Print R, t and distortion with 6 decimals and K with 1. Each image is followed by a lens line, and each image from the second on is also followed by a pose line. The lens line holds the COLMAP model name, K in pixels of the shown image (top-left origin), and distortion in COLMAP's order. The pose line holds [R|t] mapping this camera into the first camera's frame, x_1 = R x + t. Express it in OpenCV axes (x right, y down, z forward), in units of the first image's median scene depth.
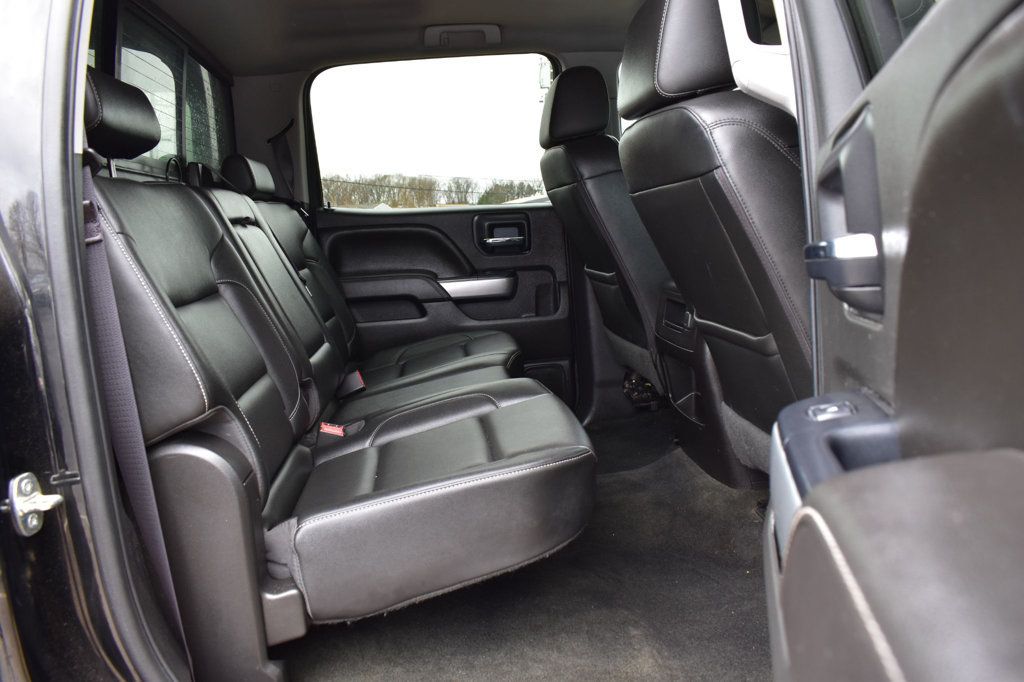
lens RADIAL K [[797.5, 0, 508.8], [0, 797.5, 340.7], [0, 0, 1]] dist [-0.095909, 0.021243]
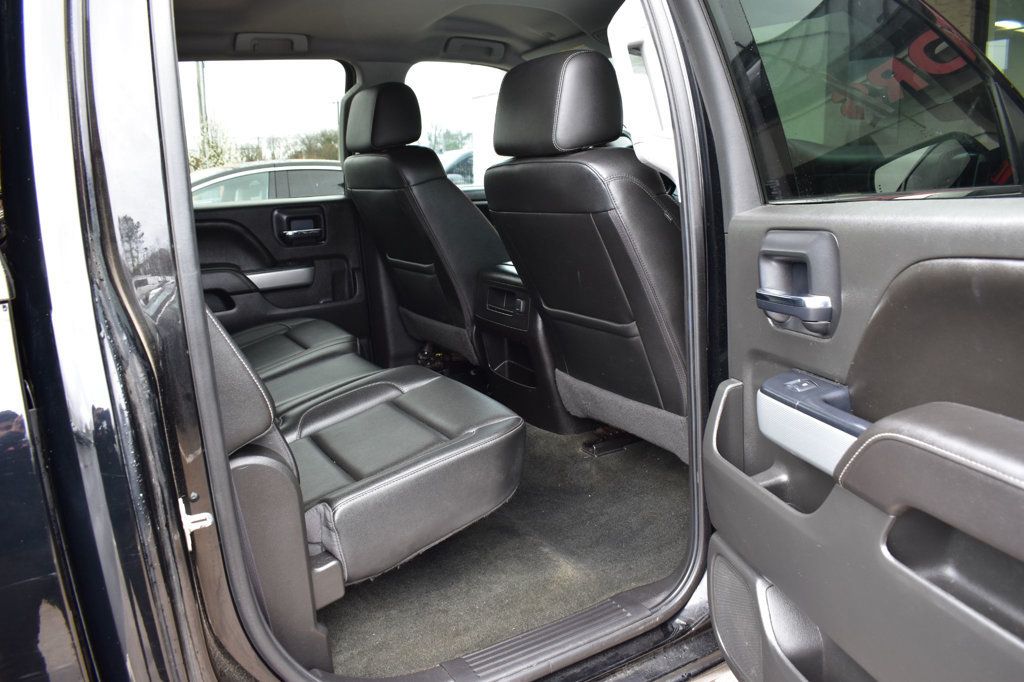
lens RADIAL K [[797.5, 0, 516.2], [0, 797.5, 342.4], [0, 0, 1]] dist [-0.095909, 0.021243]
pose [[0.904219, -0.080045, 0.419500, -0.312821], [0.055411, 0.995964, 0.070603, -0.058162], [-0.423459, -0.040596, 0.905005, -0.136346]]
